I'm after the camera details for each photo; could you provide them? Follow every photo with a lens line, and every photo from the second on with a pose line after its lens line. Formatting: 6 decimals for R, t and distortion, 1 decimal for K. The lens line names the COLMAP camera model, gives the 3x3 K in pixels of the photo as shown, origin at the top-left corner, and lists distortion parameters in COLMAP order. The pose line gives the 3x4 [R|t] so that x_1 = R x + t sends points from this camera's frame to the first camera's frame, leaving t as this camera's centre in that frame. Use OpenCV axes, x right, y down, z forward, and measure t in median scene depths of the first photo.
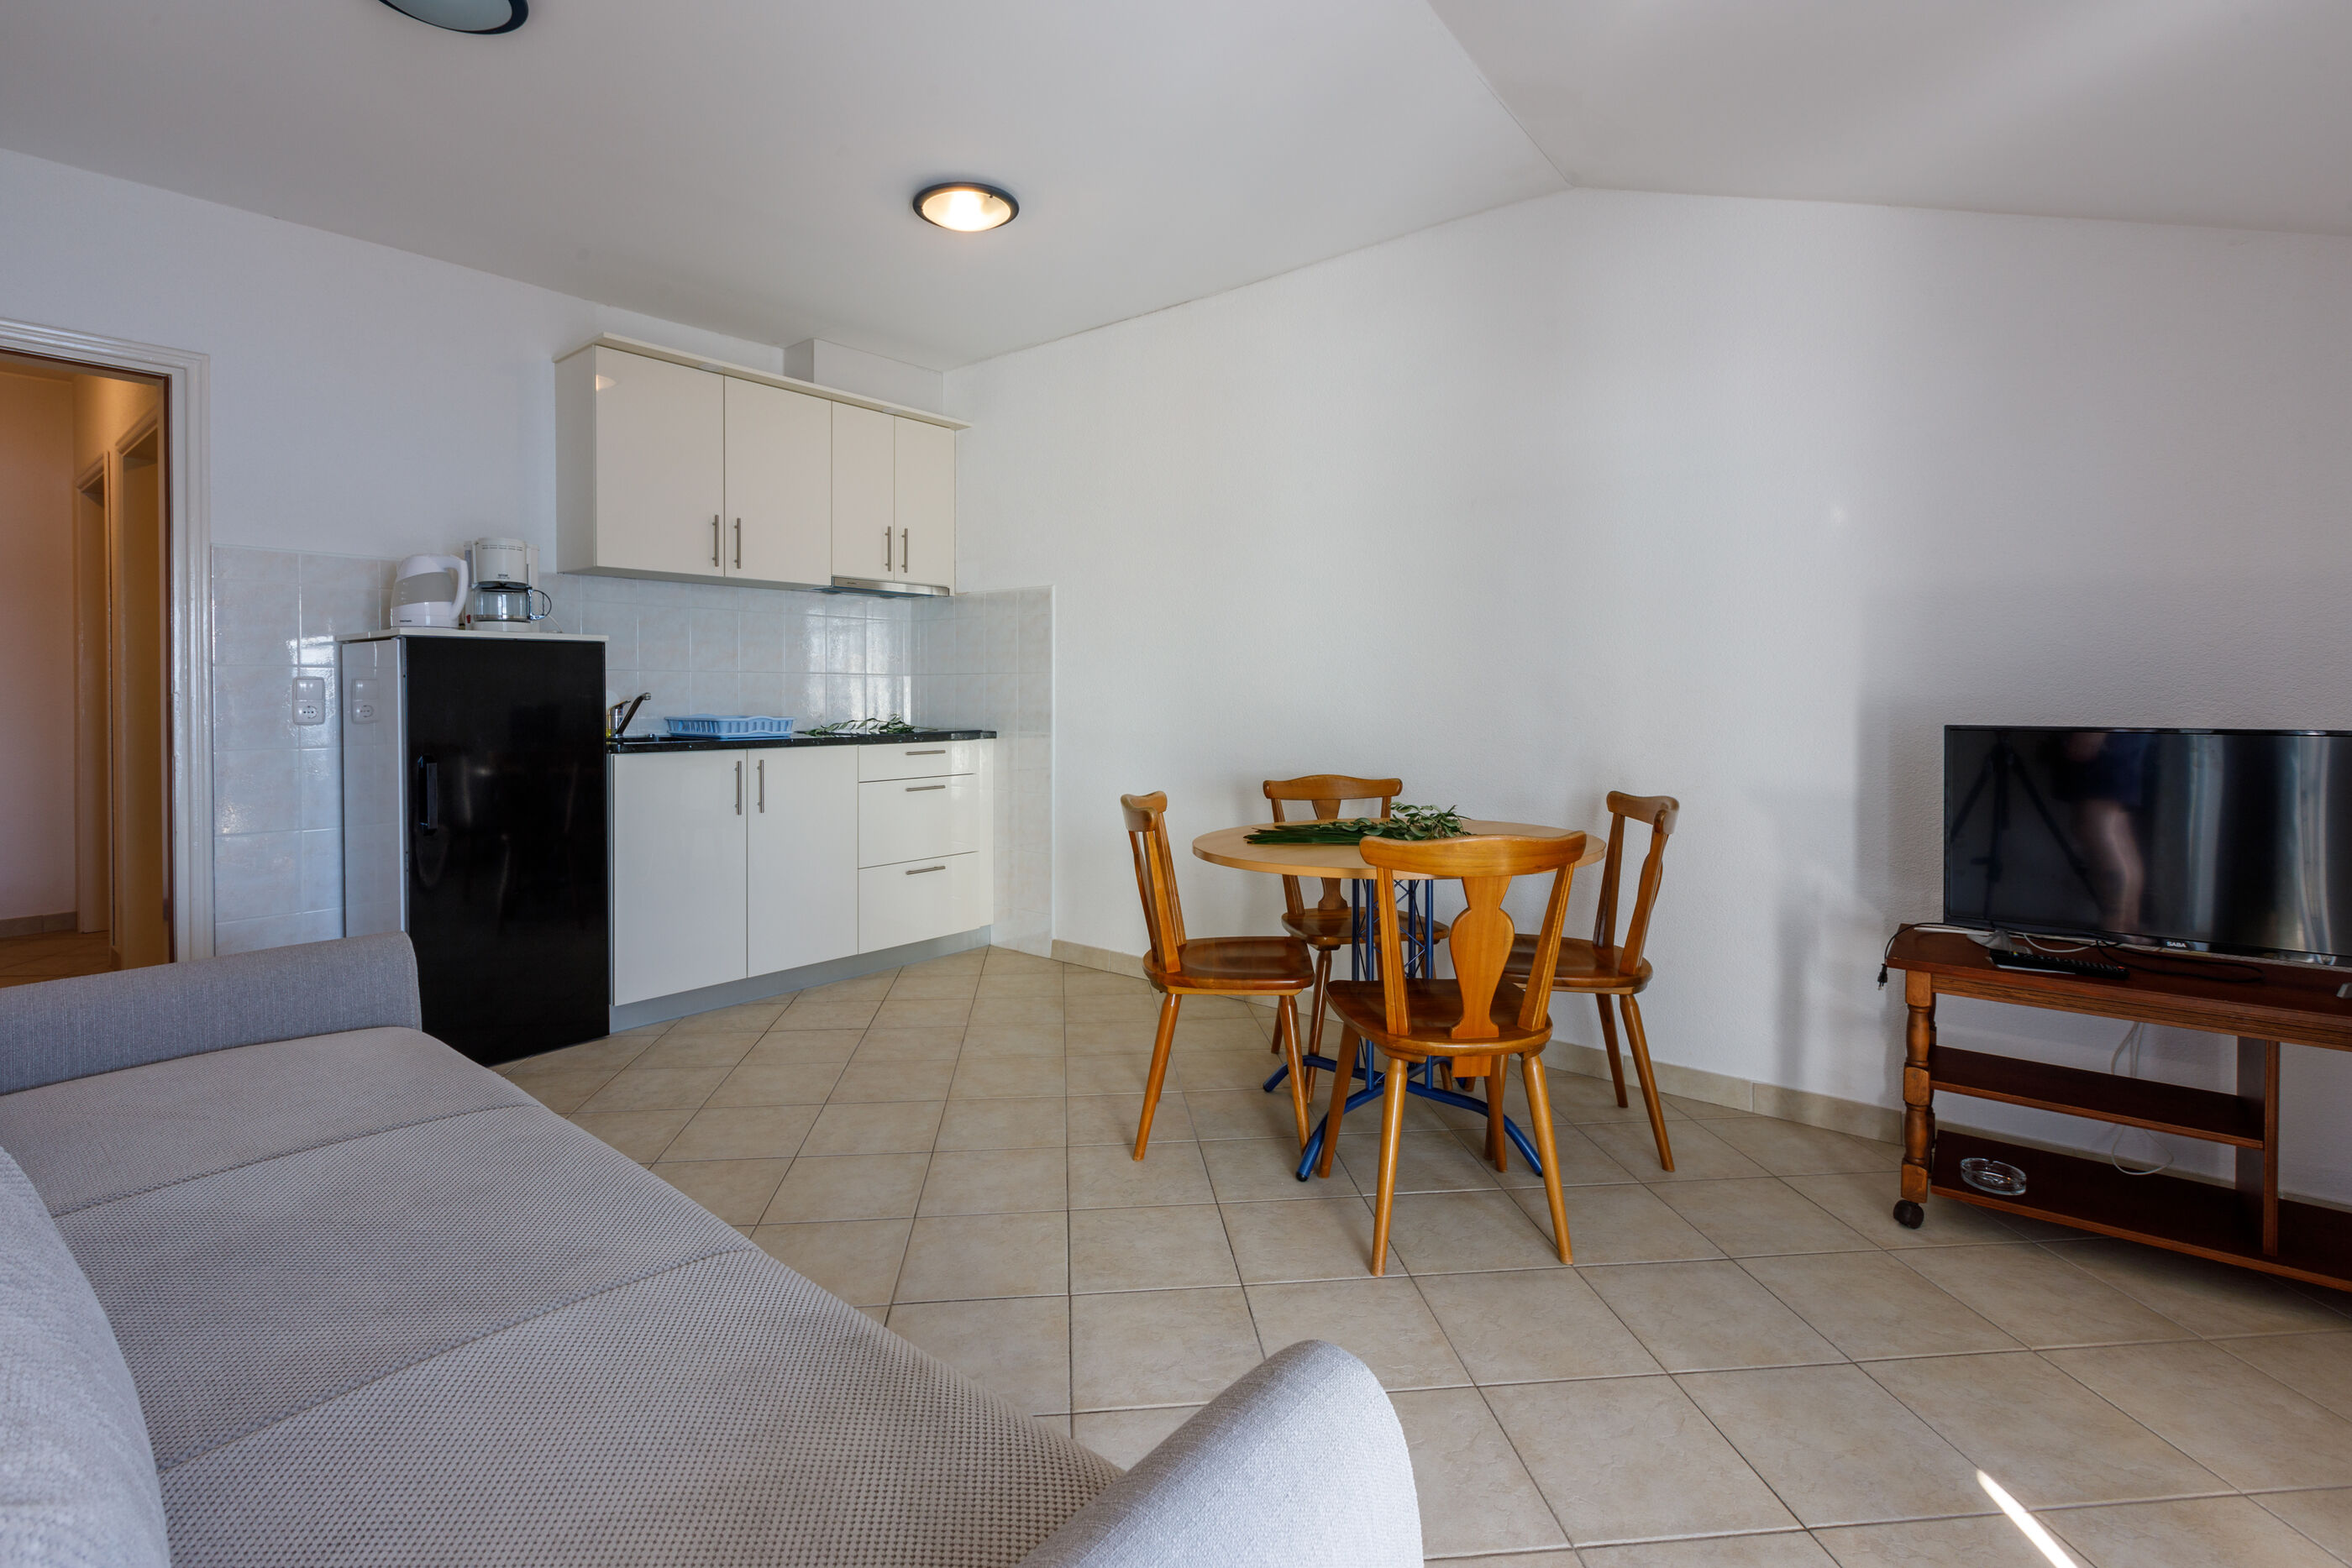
lens RADIAL K [[1032.0, 0, 1158.9], [0, 1032.0, 699.7], [0, 0, 1]] dist [0.000792, 0.000125]
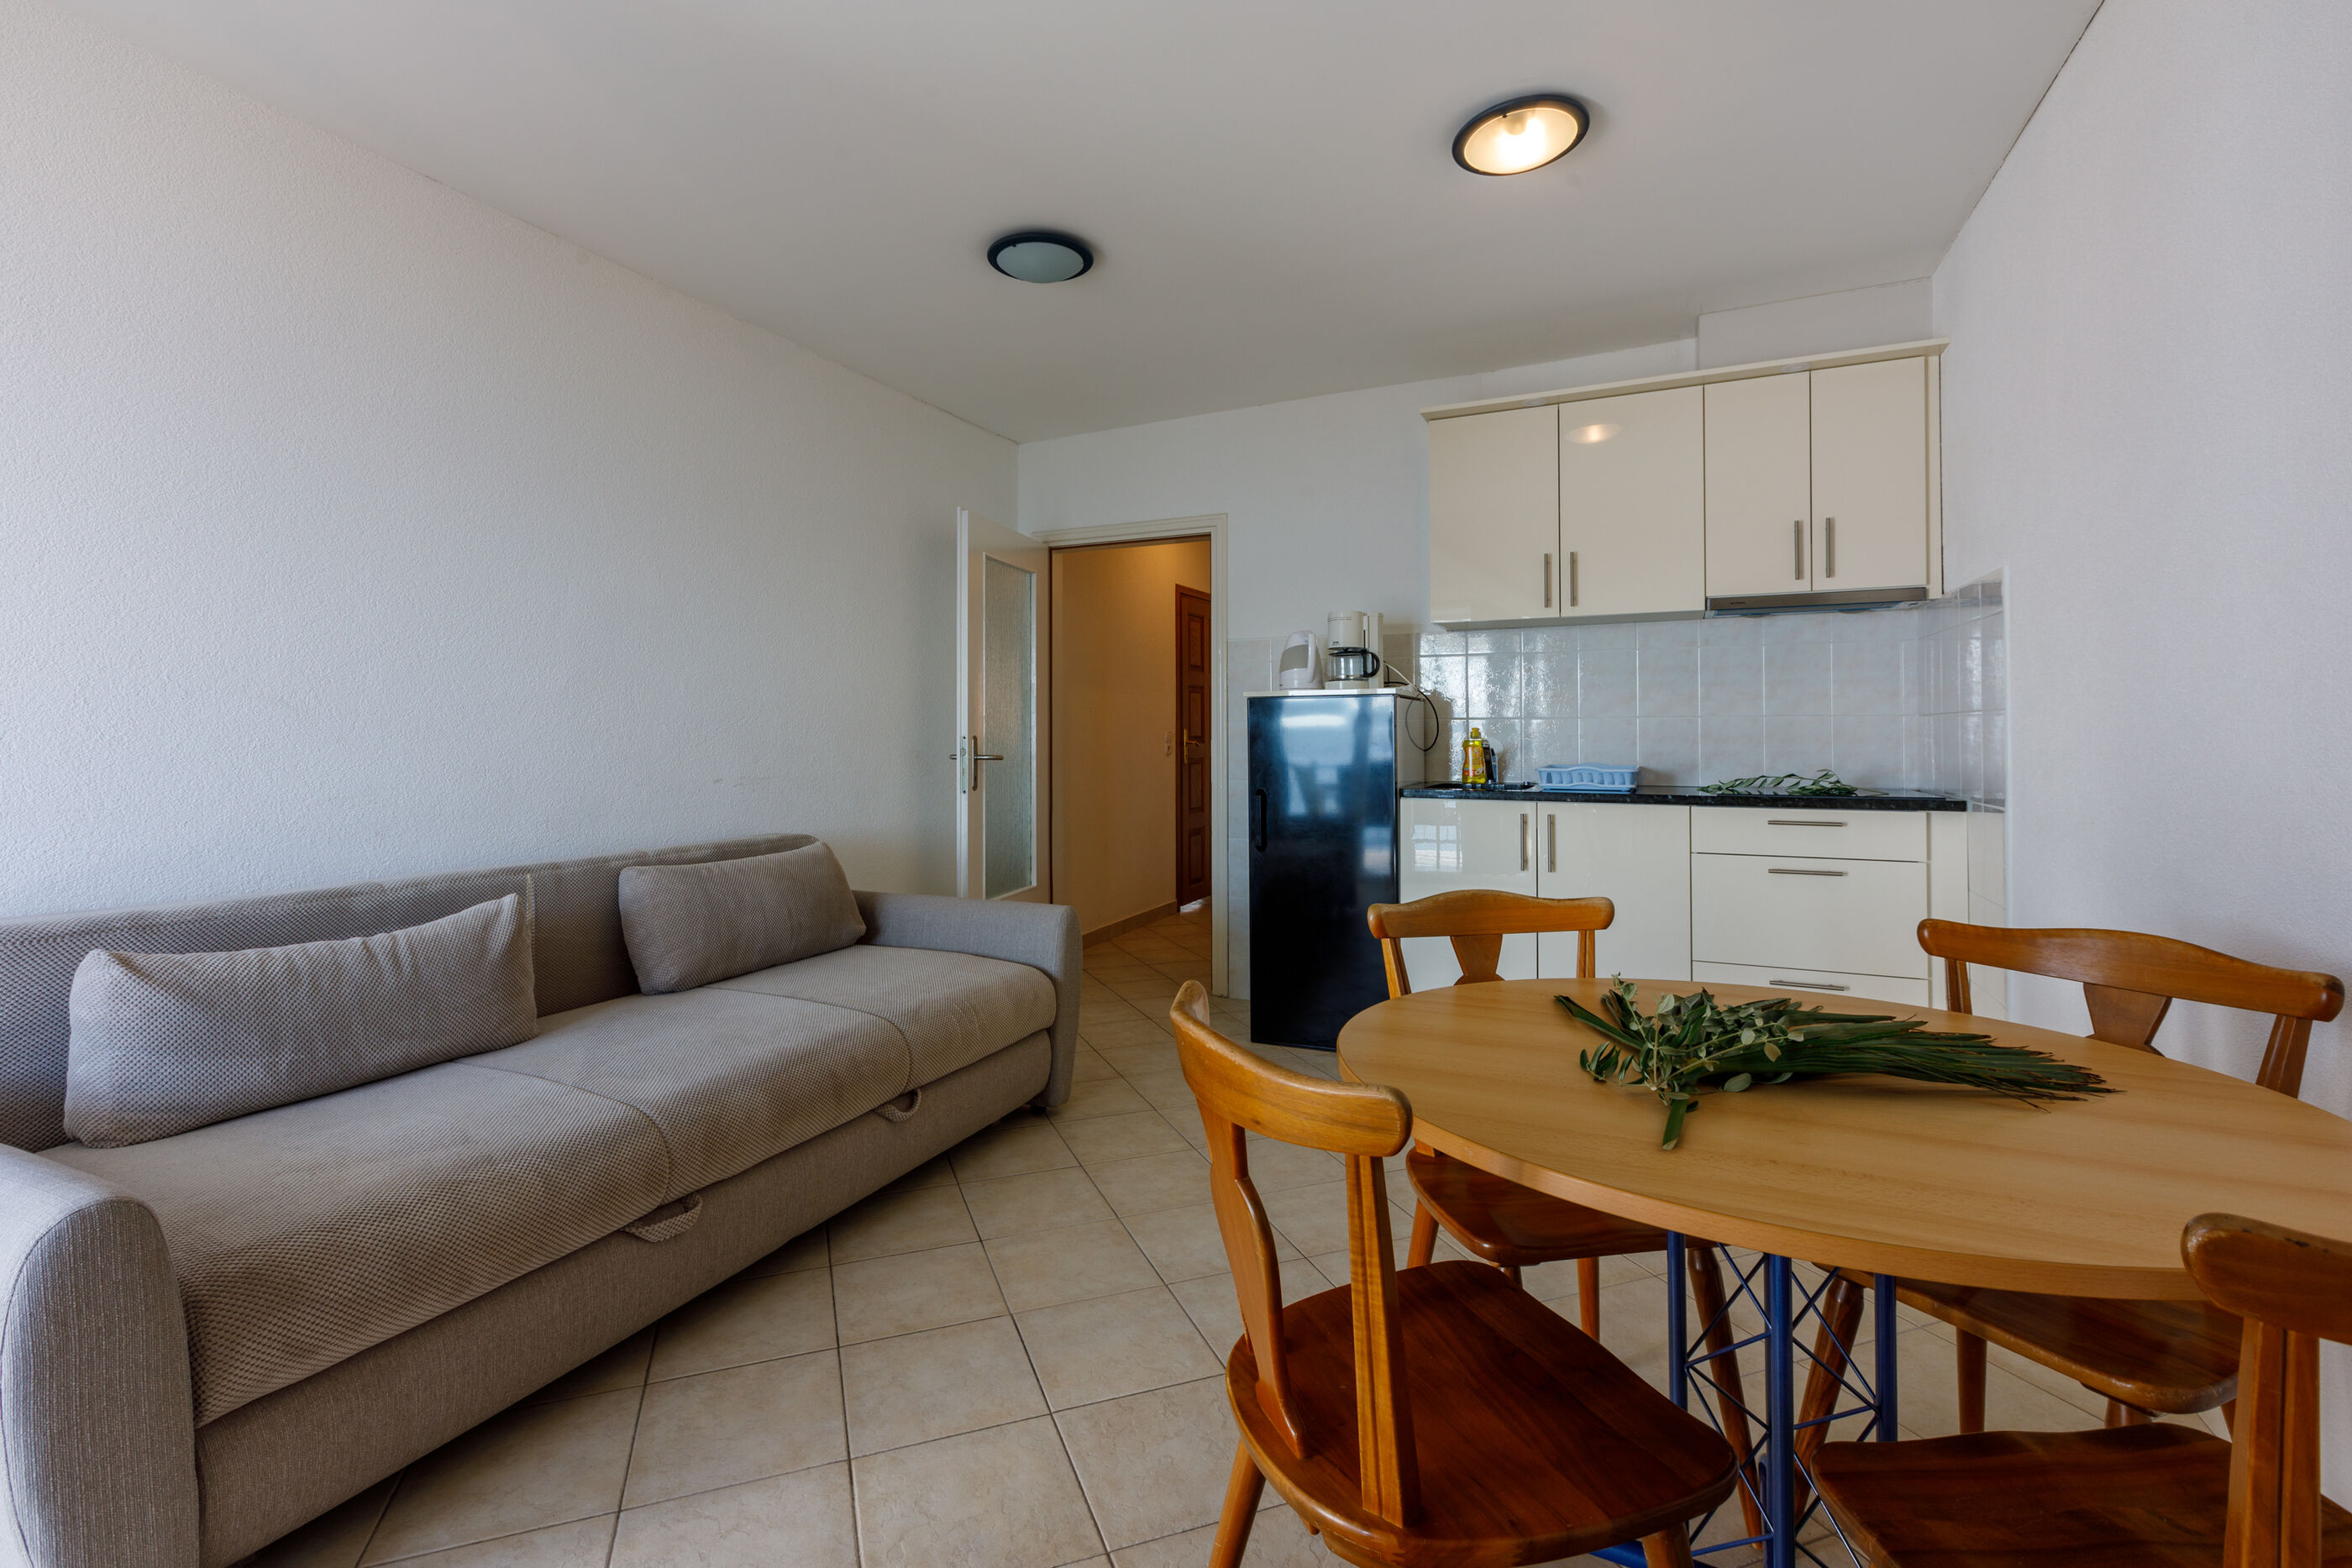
lens RADIAL K [[1050.1, 0, 1179.0], [0, 1050.1, 715.8], [0, 0, 1]] dist [-0.000776, -0.000101]
pose [[0.264611, -0.020781, -0.964131, 0.423864], [-0.008970, 0.999671, -0.024009, -0.003485], [0.964314, 0.015001, 0.264337, 0.436584]]
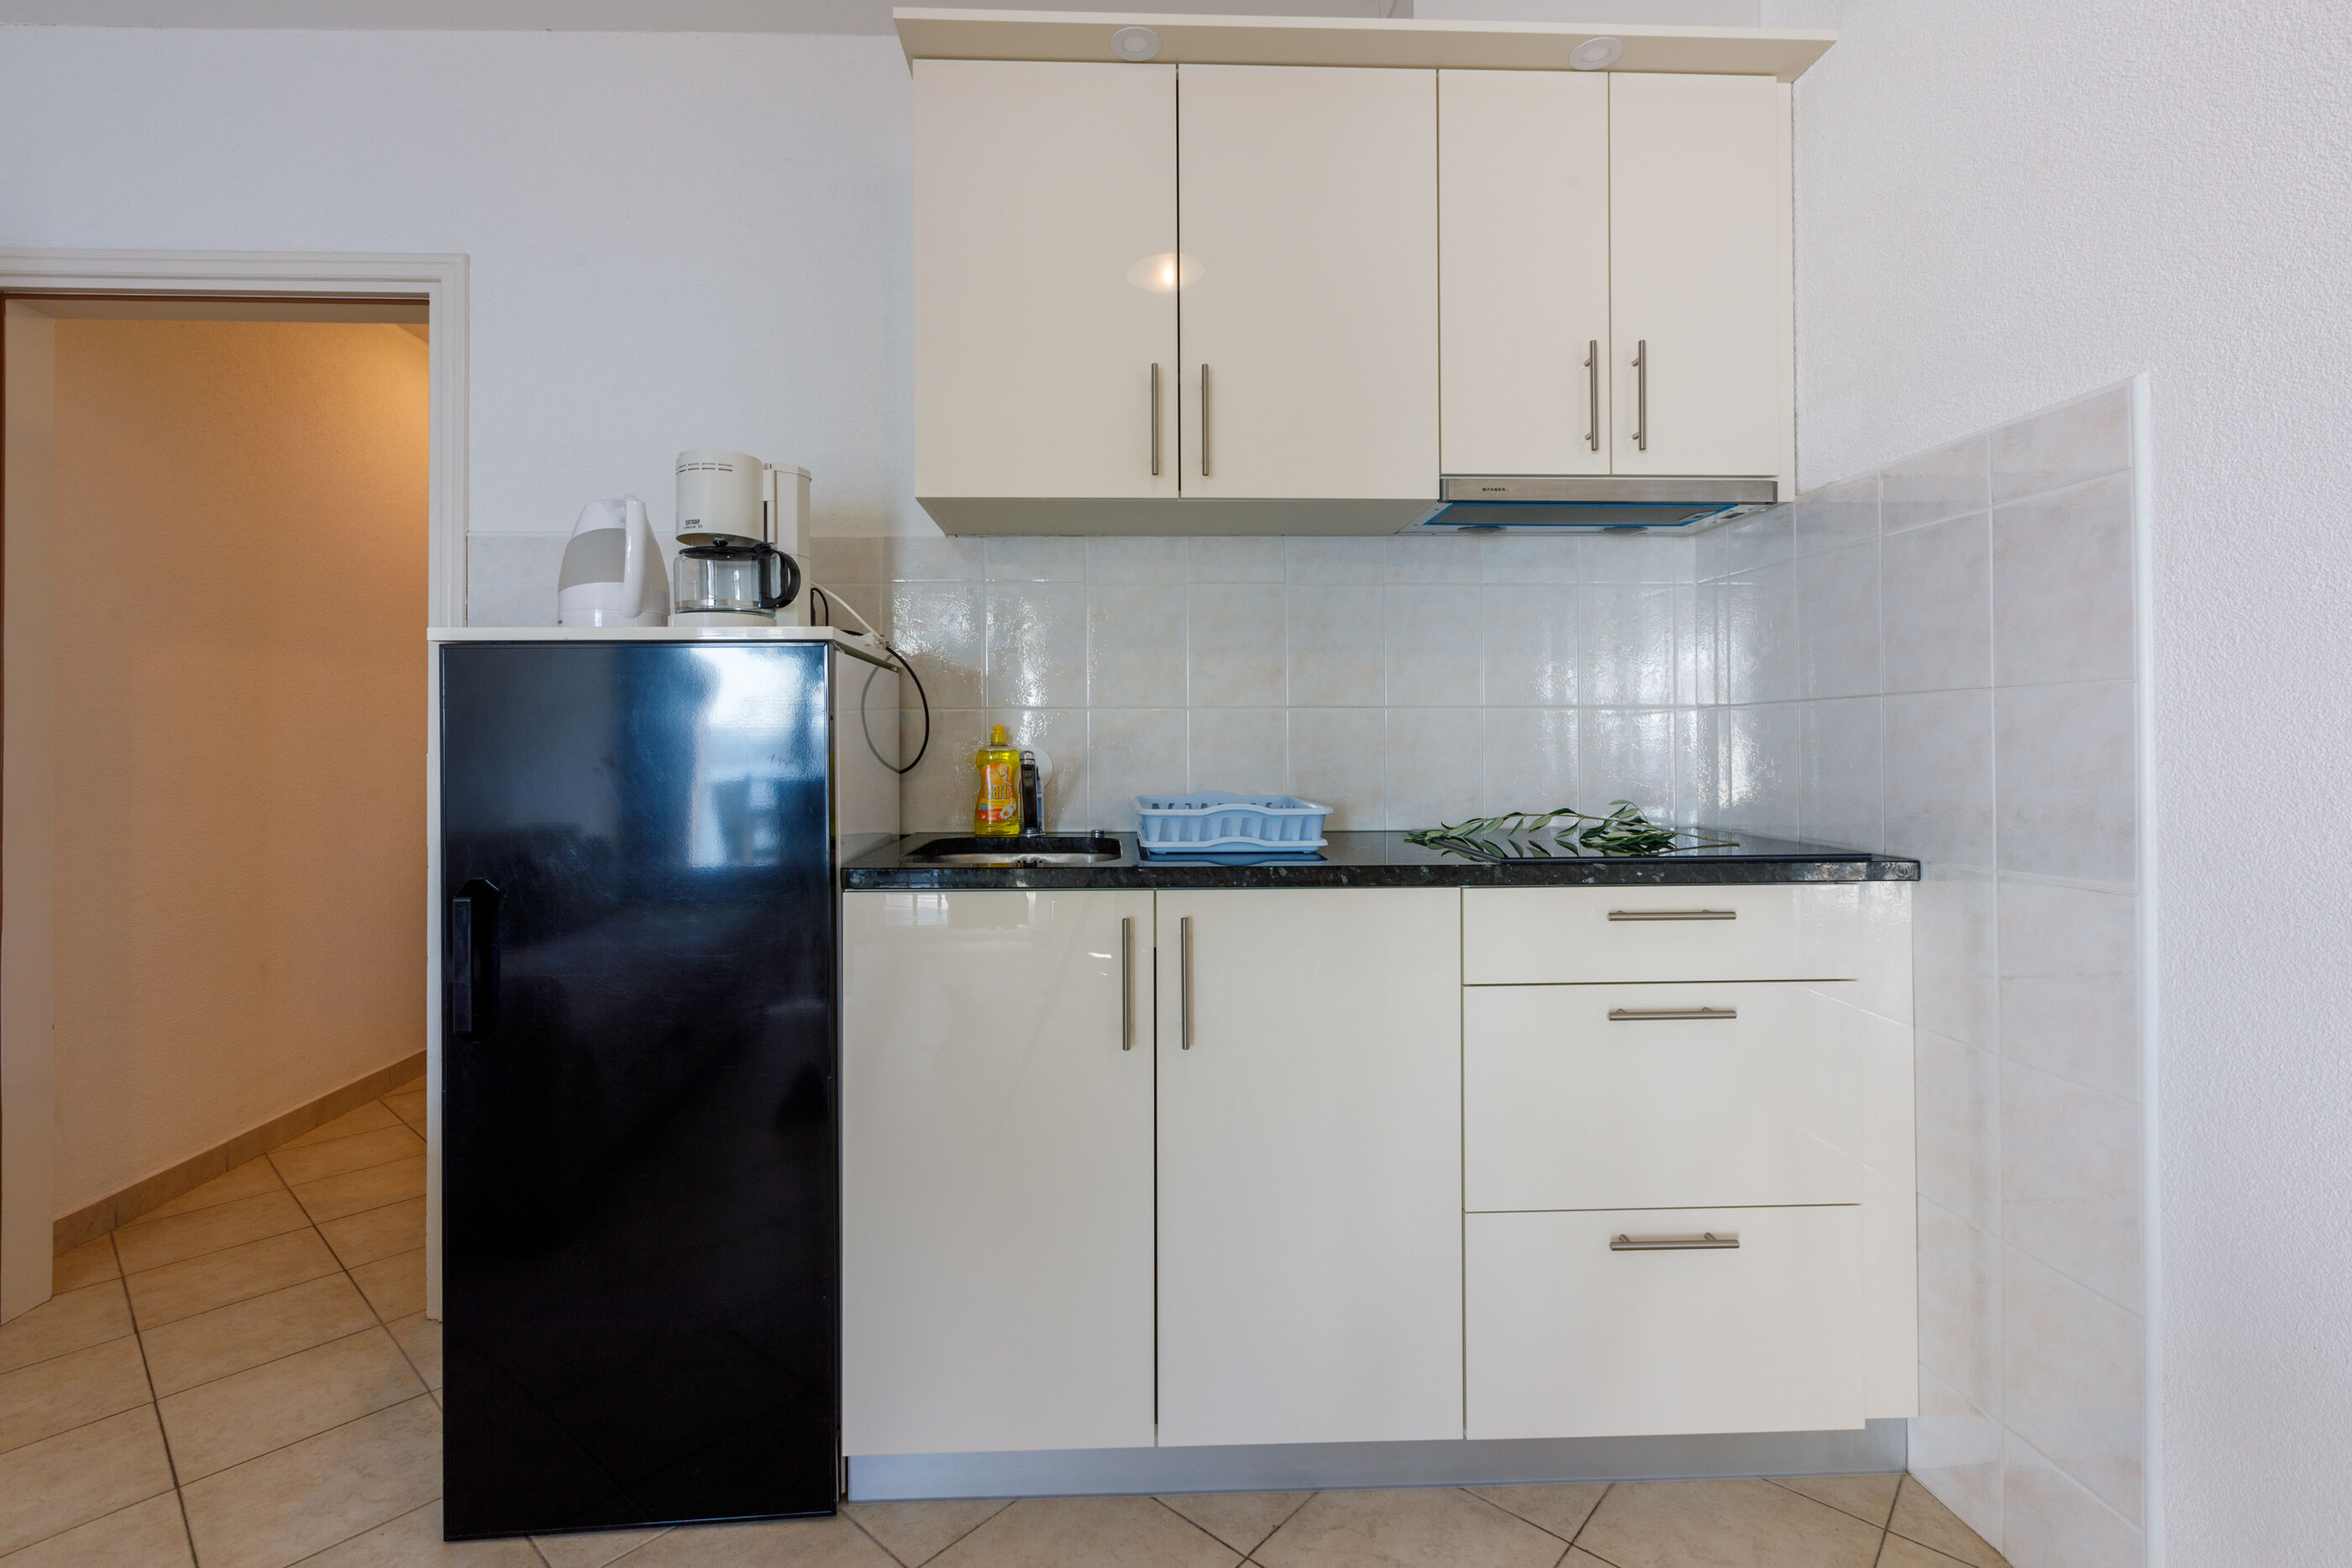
lens RADIAL K [[1051.5, 0, 1164.4], [0, 1051.5, 732.3], [0, 0, 1]] dist [0.001346, 0.000142]
pose [[0.679504, -0.008351, -0.733624, -0.088082], [-0.003739, 0.999883, -0.014845, -0.008116], [0.733662, 0.012831, 0.679394, 0.712608]]
